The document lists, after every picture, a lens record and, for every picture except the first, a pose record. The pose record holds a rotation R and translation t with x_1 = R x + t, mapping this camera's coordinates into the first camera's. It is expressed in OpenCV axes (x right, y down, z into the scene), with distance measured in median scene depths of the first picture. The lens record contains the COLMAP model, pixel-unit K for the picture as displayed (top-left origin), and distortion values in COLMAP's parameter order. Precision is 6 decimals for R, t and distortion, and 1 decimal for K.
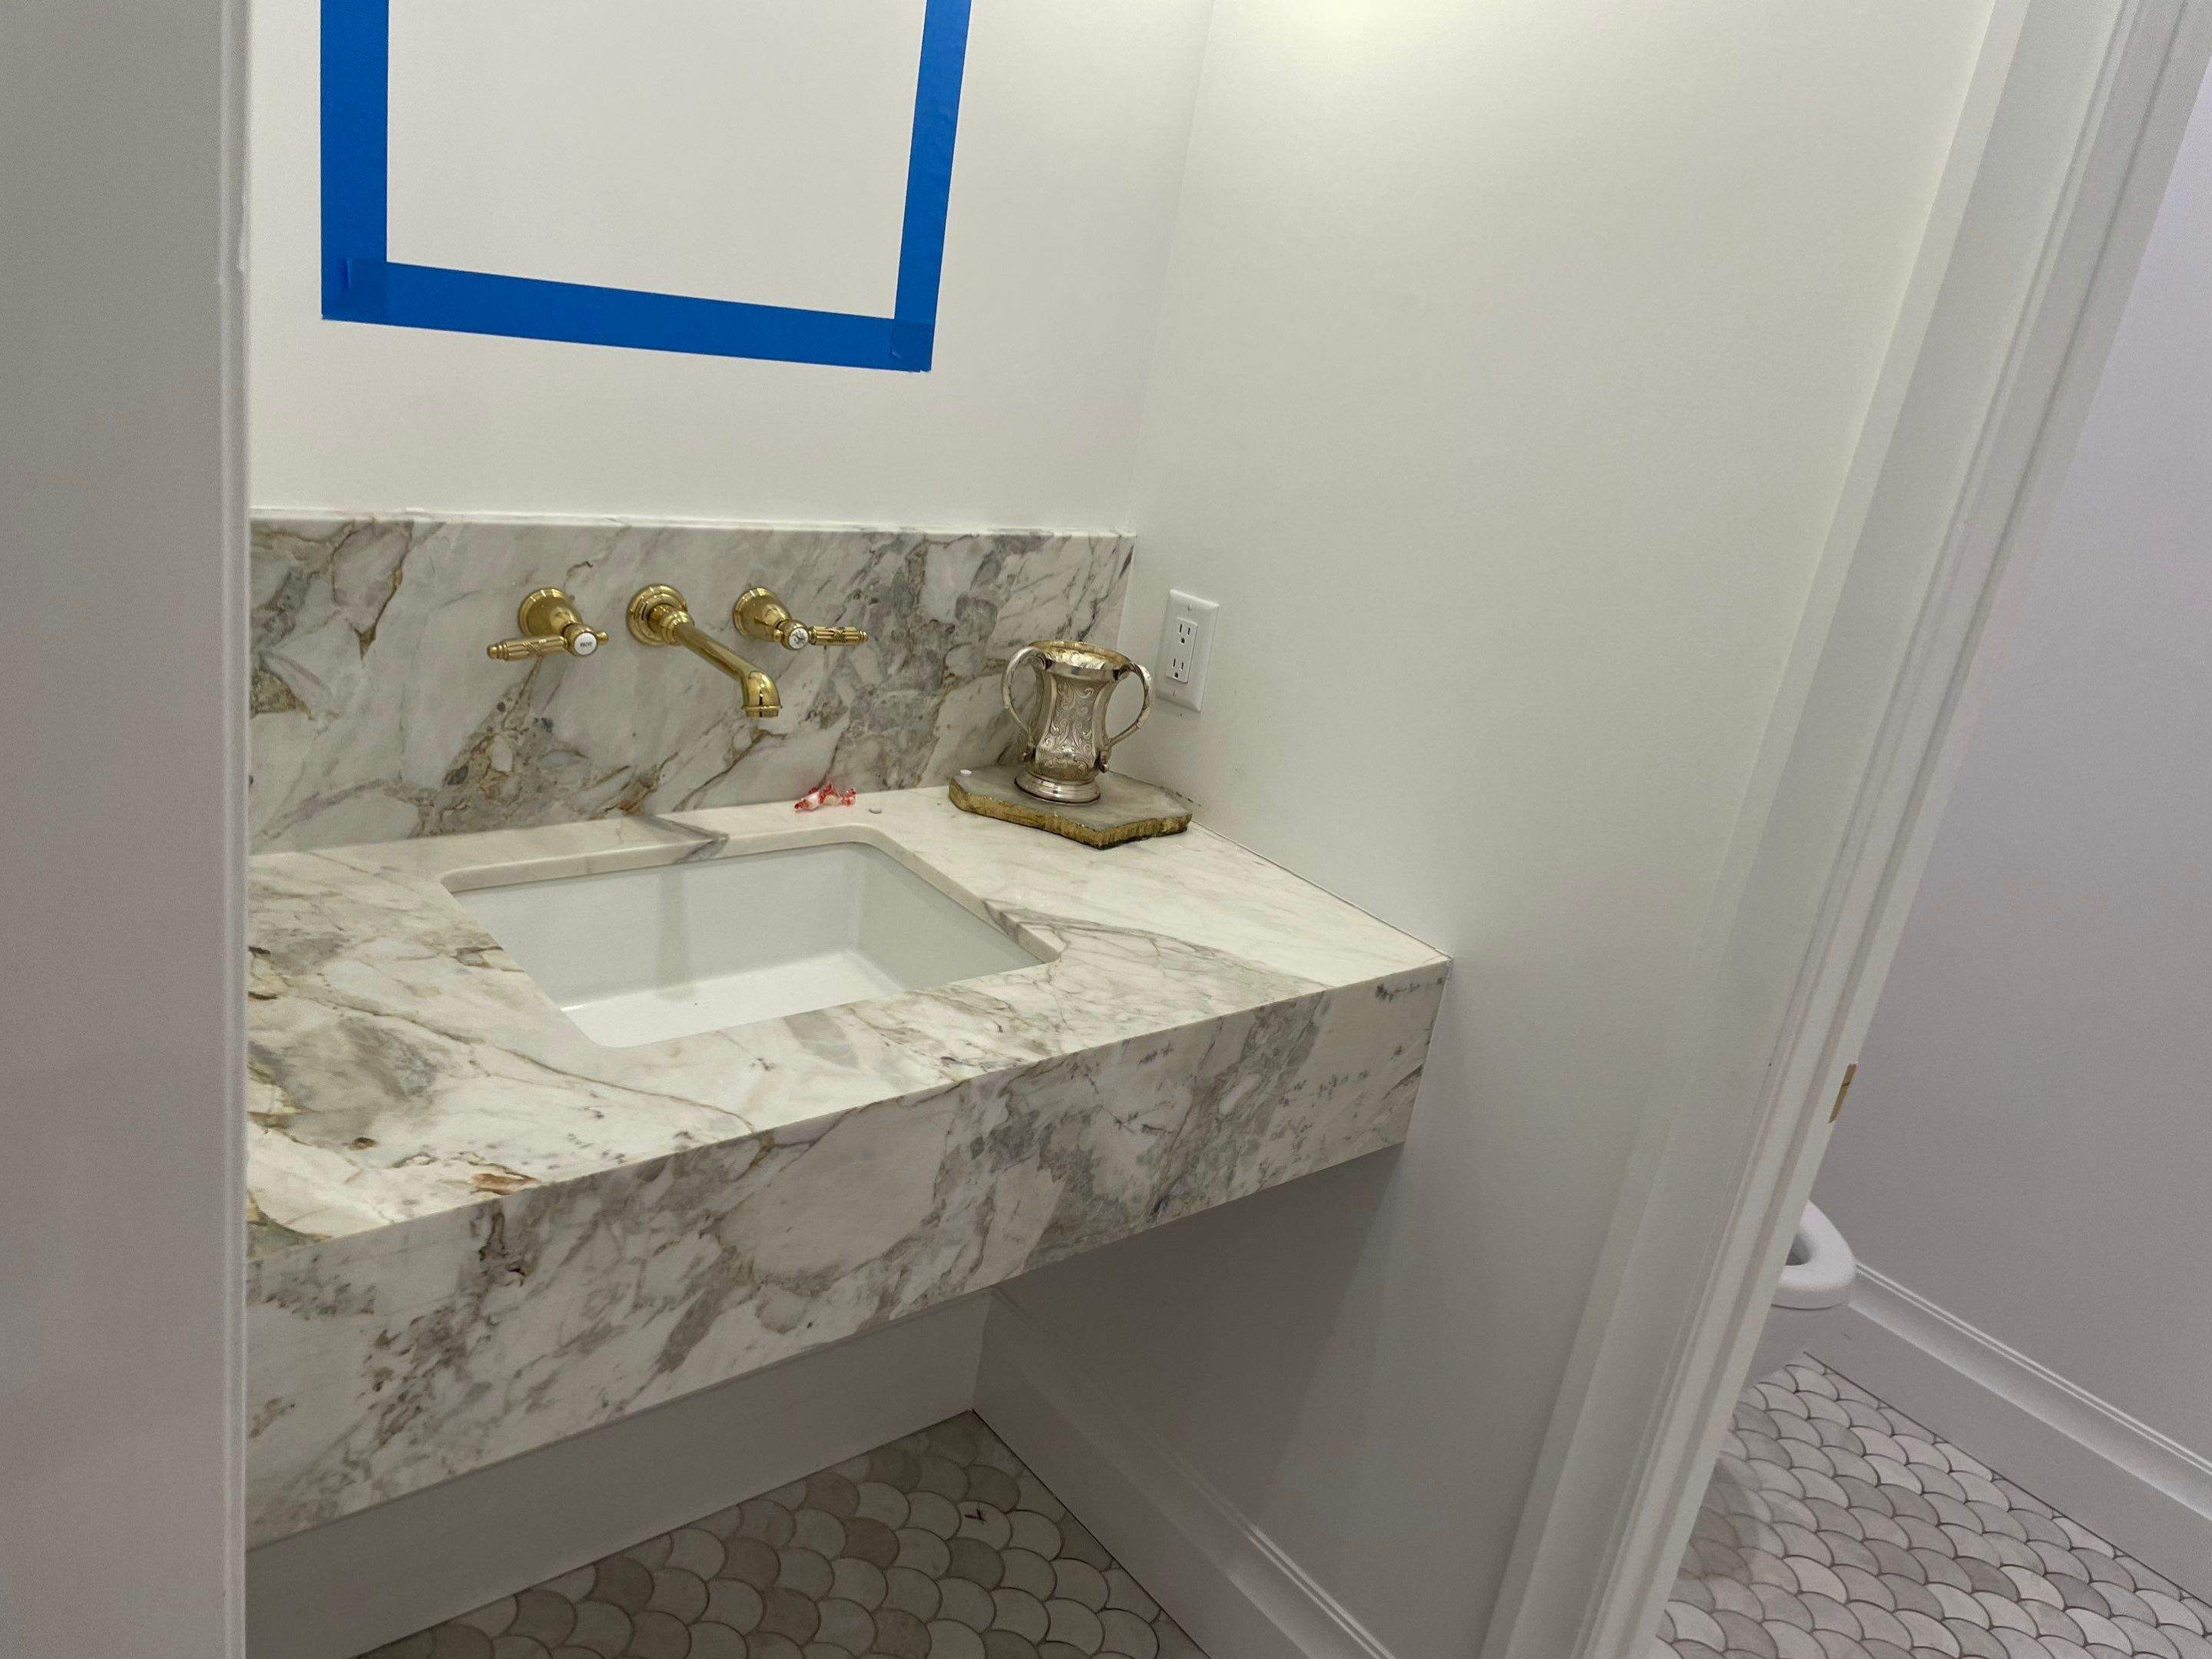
lens RADIAL K [[1670.4, 0, 1107.6], [0, 1670.4, 801.4], [0, 0, 1]] dist [0.097455, -0.127461]
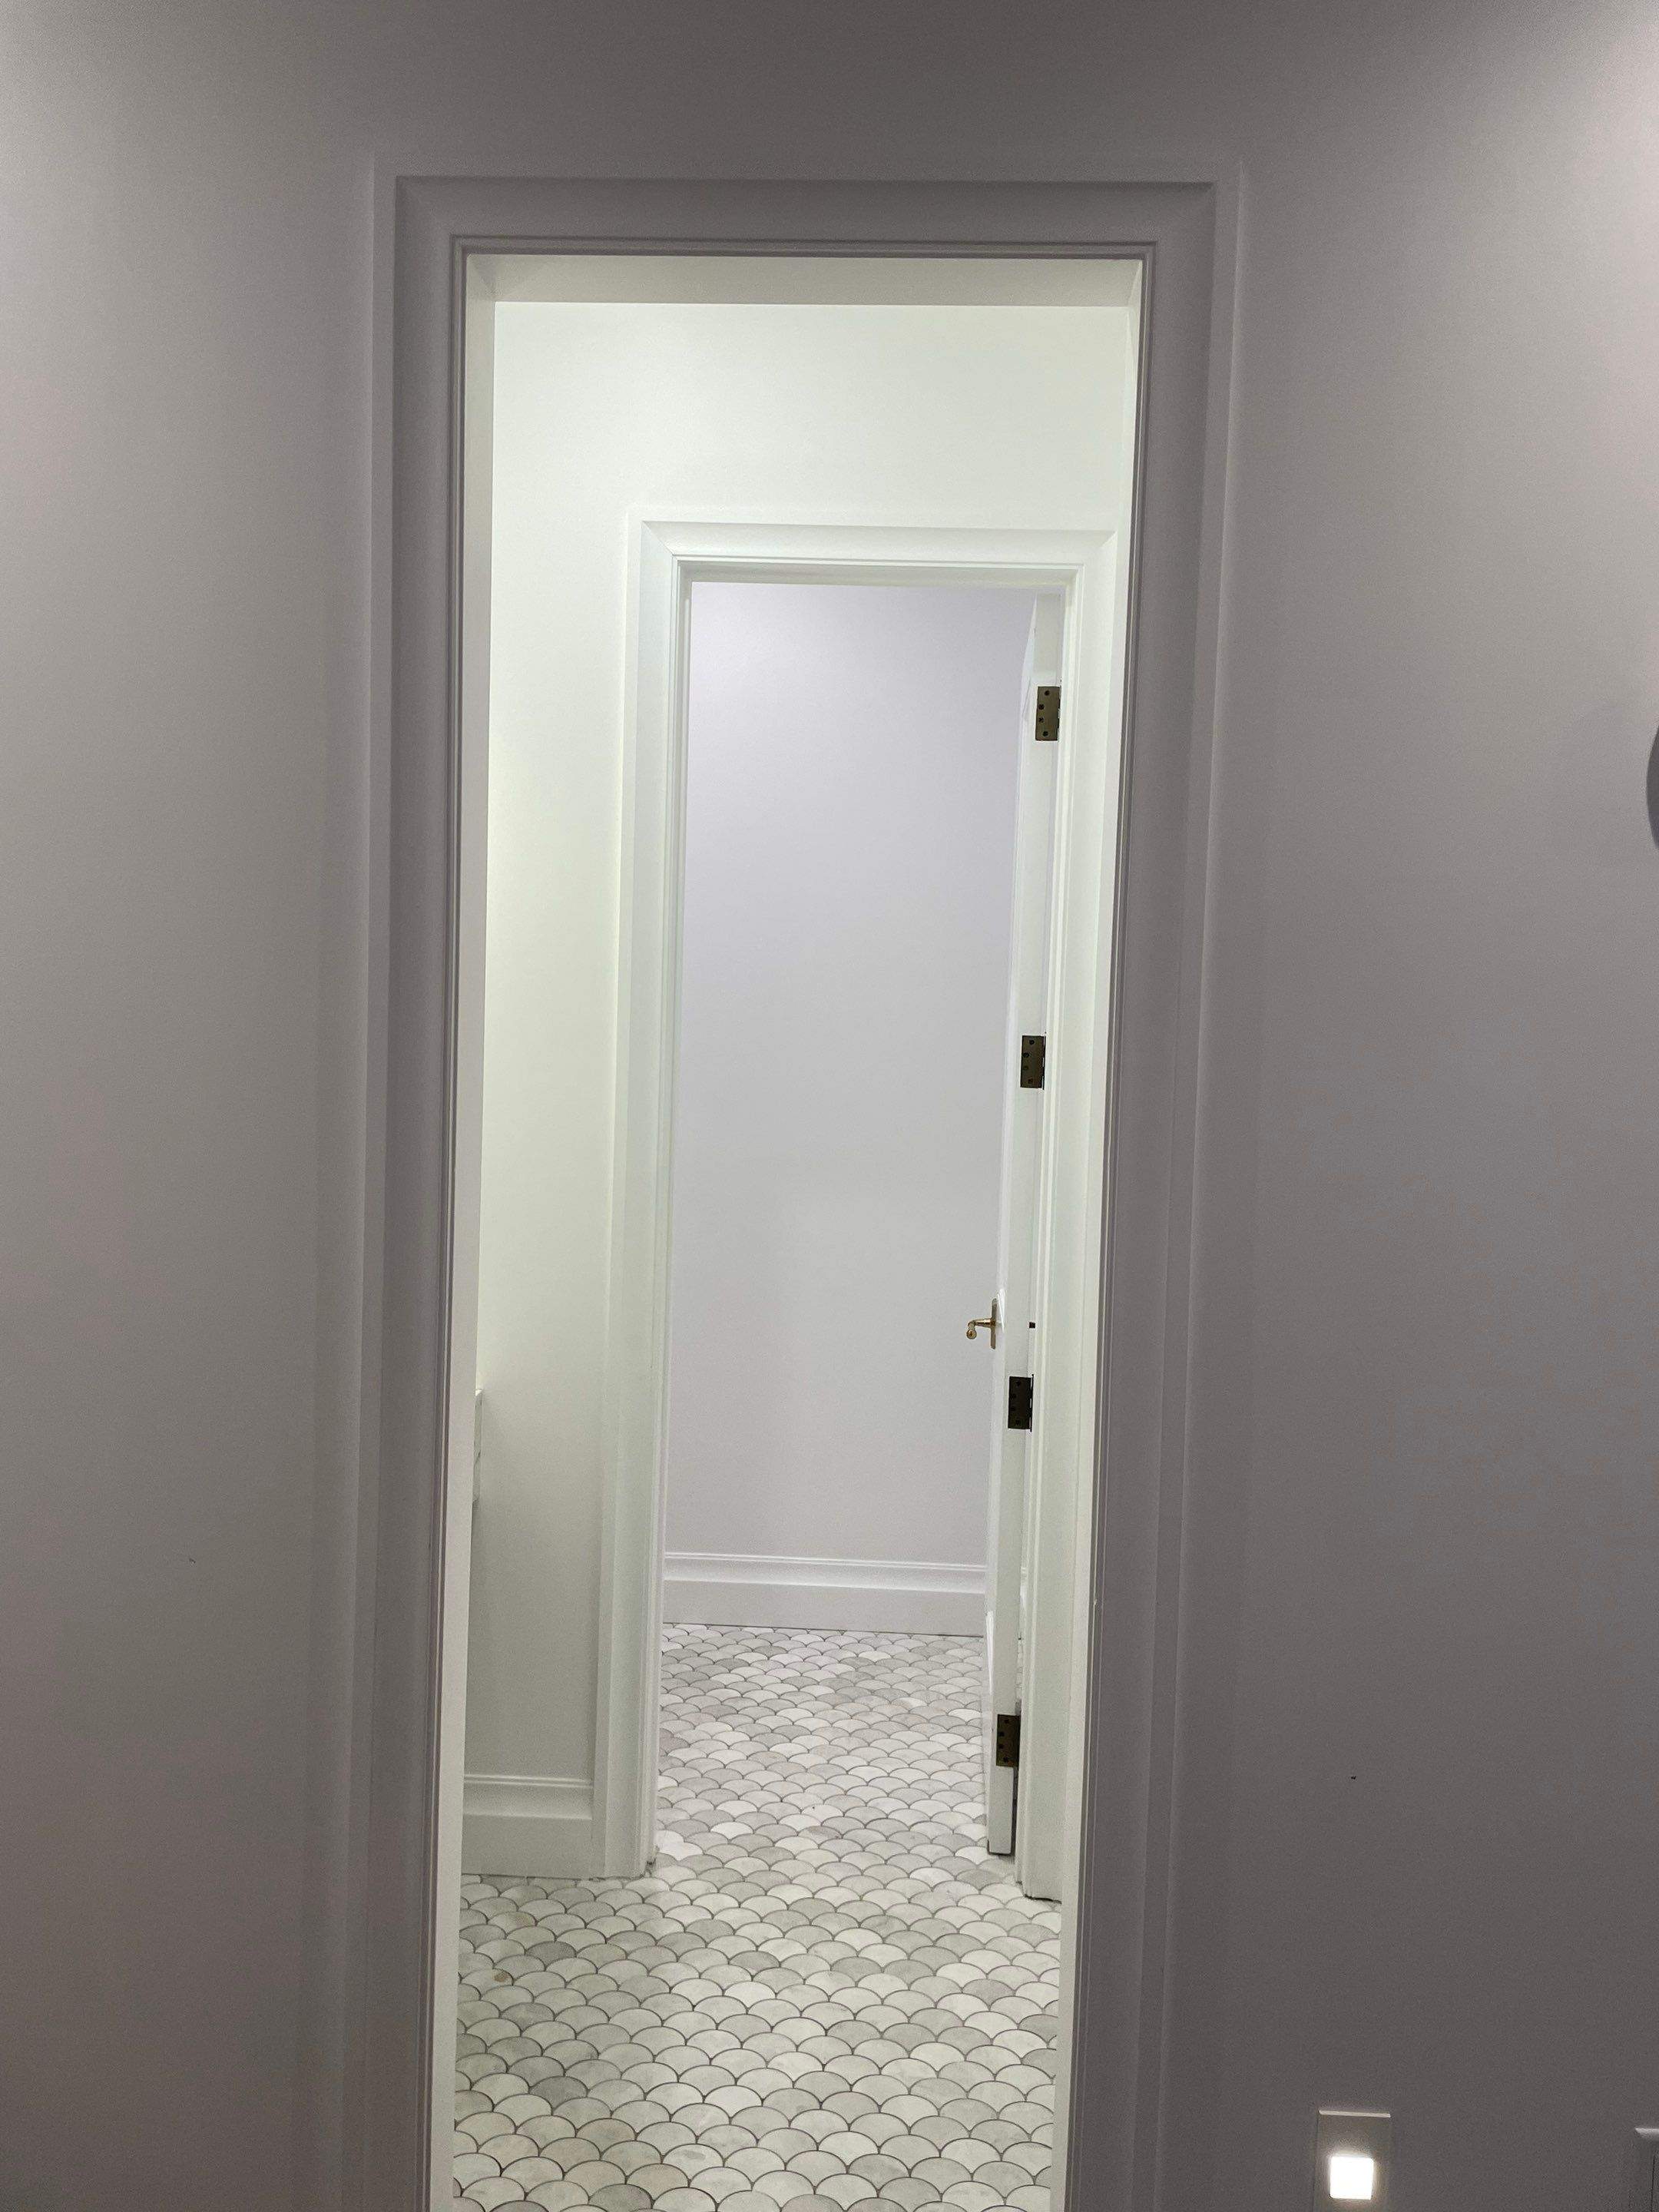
lens RADIAL K [[1616.8, 0, 824.8], [0, 1616.8, 1090.8], [0, 0, 1]] dist [-0.008371, -0.015506]
pose [[0.676082, -0.193130, 0.711065, -0.813181], [0.328167, 0.942964, -0.055906, 0.000134], [-0.659711, 0.271145, 0.700900, -0.701929]]
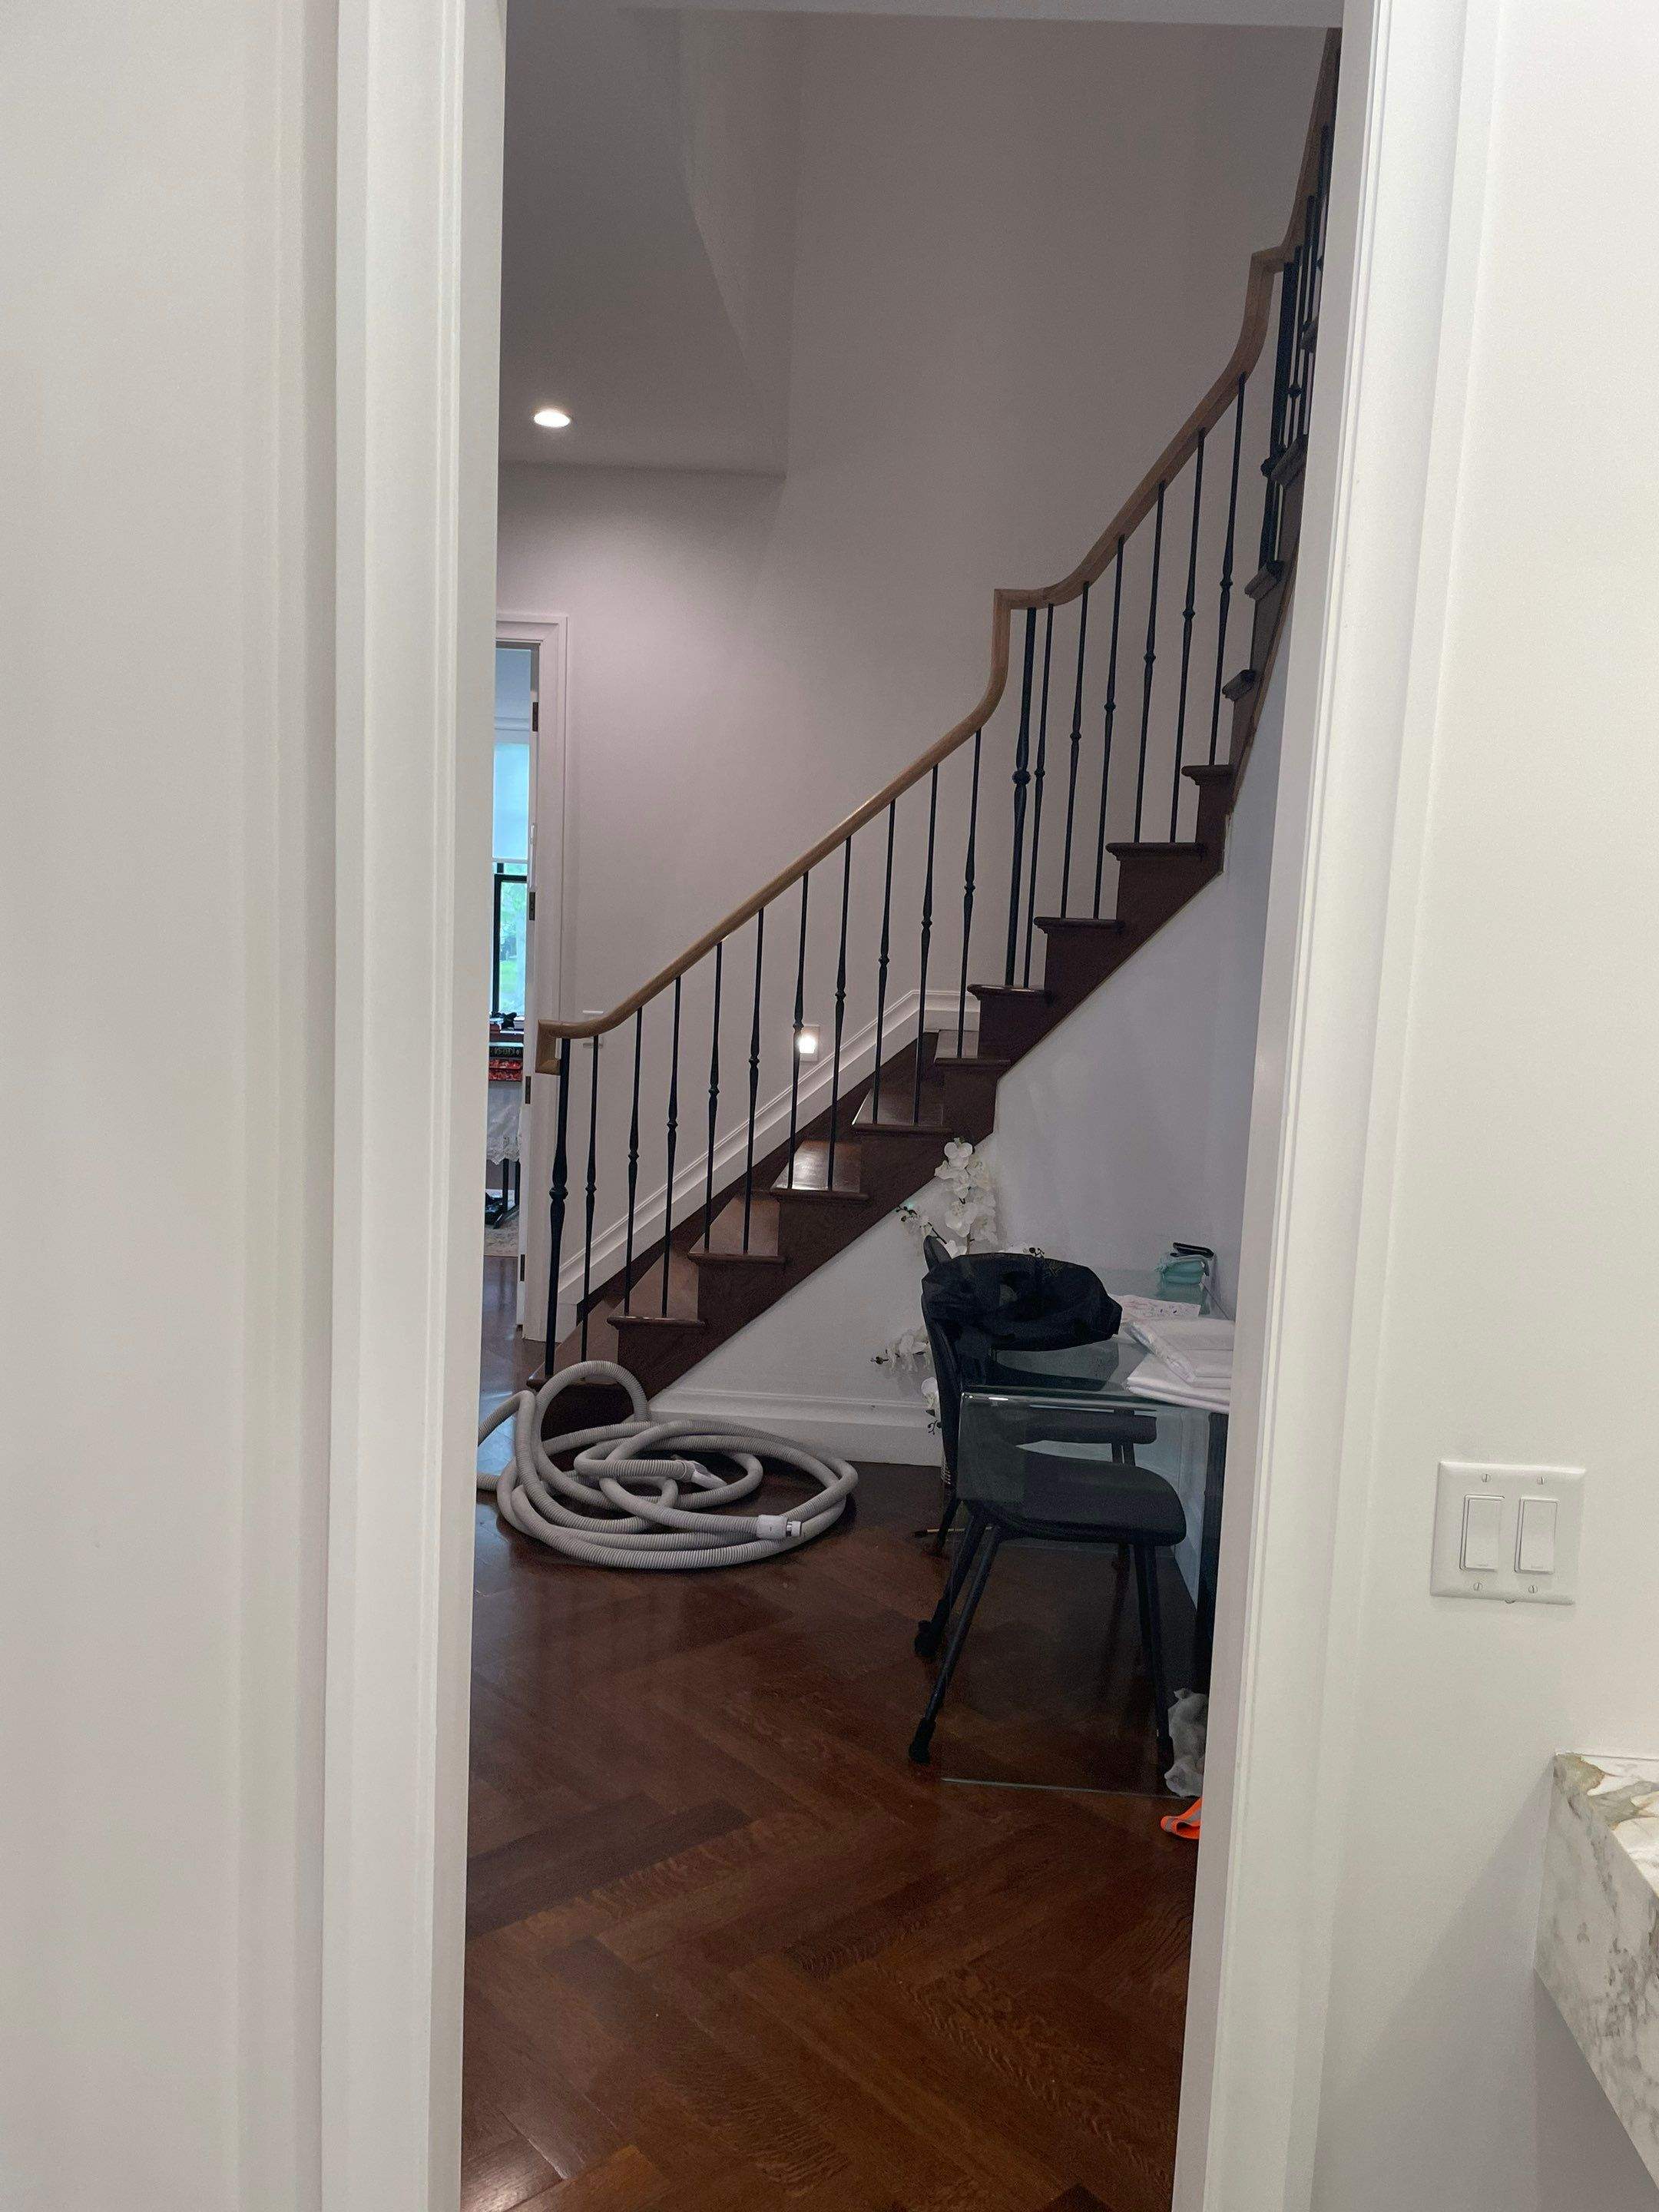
lens RADIAL K [[1670.4, 0, 862.2], [0, 1670.4, 1116.2], [0, 0, 1]] dist [0.097455, -0.127461]
pose [[-0.663017, -0.107547, -0.740839, 0.664689], [-0.391782, 0.893128, 0.220973, -0.213771], [0.637899, 0.436756, -0.634294, 0.758095]]
